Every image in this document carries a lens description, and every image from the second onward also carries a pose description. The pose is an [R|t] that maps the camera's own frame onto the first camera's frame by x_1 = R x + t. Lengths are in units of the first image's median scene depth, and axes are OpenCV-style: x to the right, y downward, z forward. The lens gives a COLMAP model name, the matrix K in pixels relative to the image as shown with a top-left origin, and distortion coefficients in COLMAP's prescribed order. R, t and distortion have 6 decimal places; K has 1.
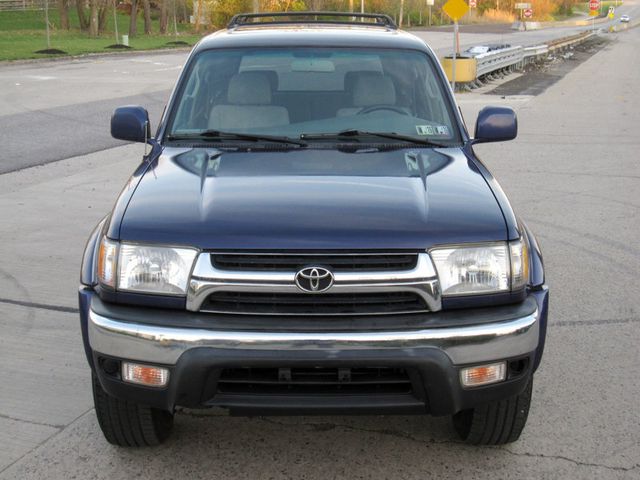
lens RADIAL K [[966.4, 0, 323.4], [0, 966.4, 241.6], [0, 0, 1]] dist [-0.157354, 0.000000]
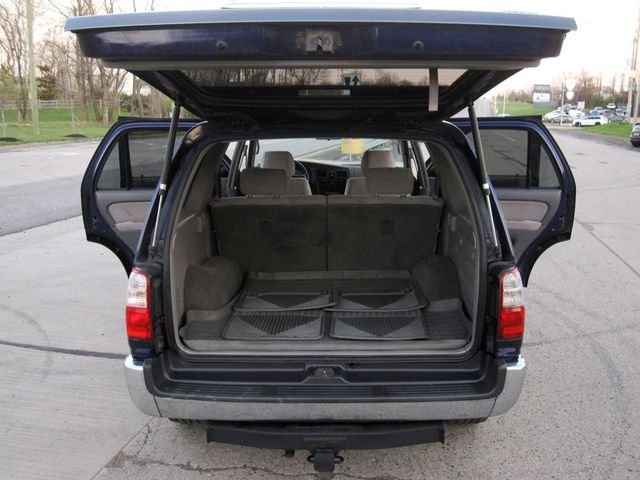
lens RADIAL K [[605.1, 0, 325.4], [0, 605.1, 237.8], [0, 0, 1]] dist [-0.057070, 0.000000]
pose [[0.993516, -0.027619, 0.110289, -0.005132], [0.030485, 0.999238, -0.024387, -0.004942], [-0.109532, 0.027591, 0.993600, 0.025238]]
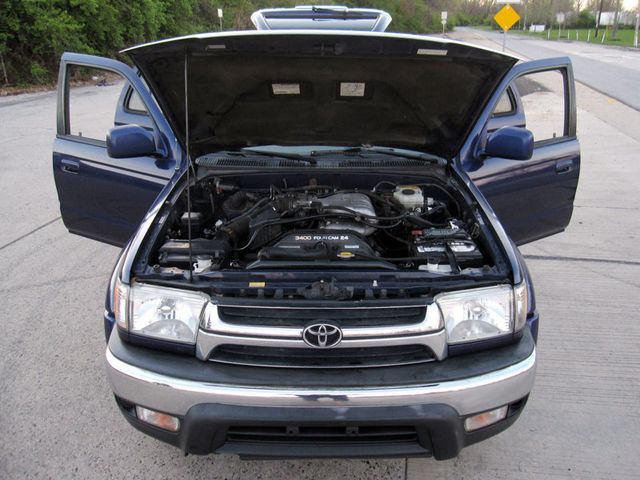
lens RADIAL K [[533.2, 0, 330.1], [0, 533.2, 228.1], [0, 0, 1]] dist [-0.065931, 0.015071]
pose [[0.999994, 0.001737, 0.003083, -0.003225], [-0.002147, 0.990366, 0.138454, -0.143915], [-0.002813, -0.138460, 0.990364, 0.473382]]
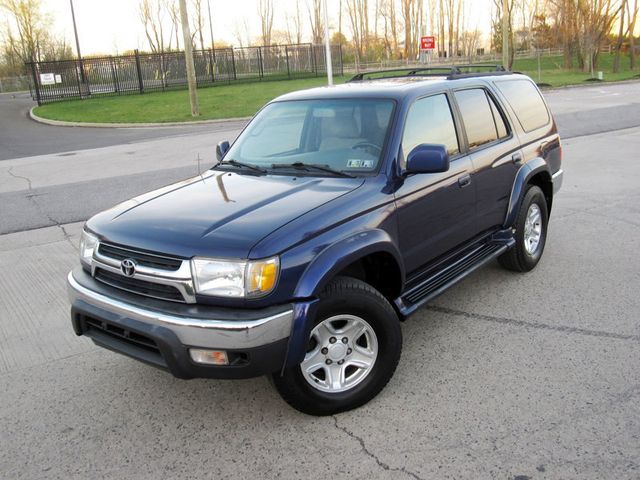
lens RADIAL K [[605.1, 0, 329.9], [0, 605.1, 223.9], [0, 0, 1]] dist [-0.057070, 0.000000]
pose [[0.775189, 0.093925, -0.624708, 0.810950], [-0.073850, 0.995579, 0.058047, -0.106749], [0.627398, 0.001138, 0.778698, 0.462326]]
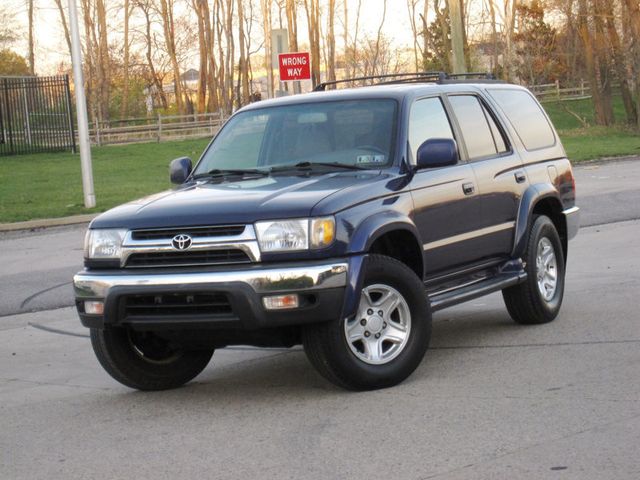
lens RADIAL K [[1708.1, 0, 318.9], [0, 1708.1, 238.5], [0, 0, 1]] dist [-0.029304, 0.000000]
pose [[0.883172, -0.051303, -0.466235, 1.497603], [-0.021335, 0.988578, -0.149195, 0.445909], [0.468564, 0.141712, 0.871990, -1.348004]]
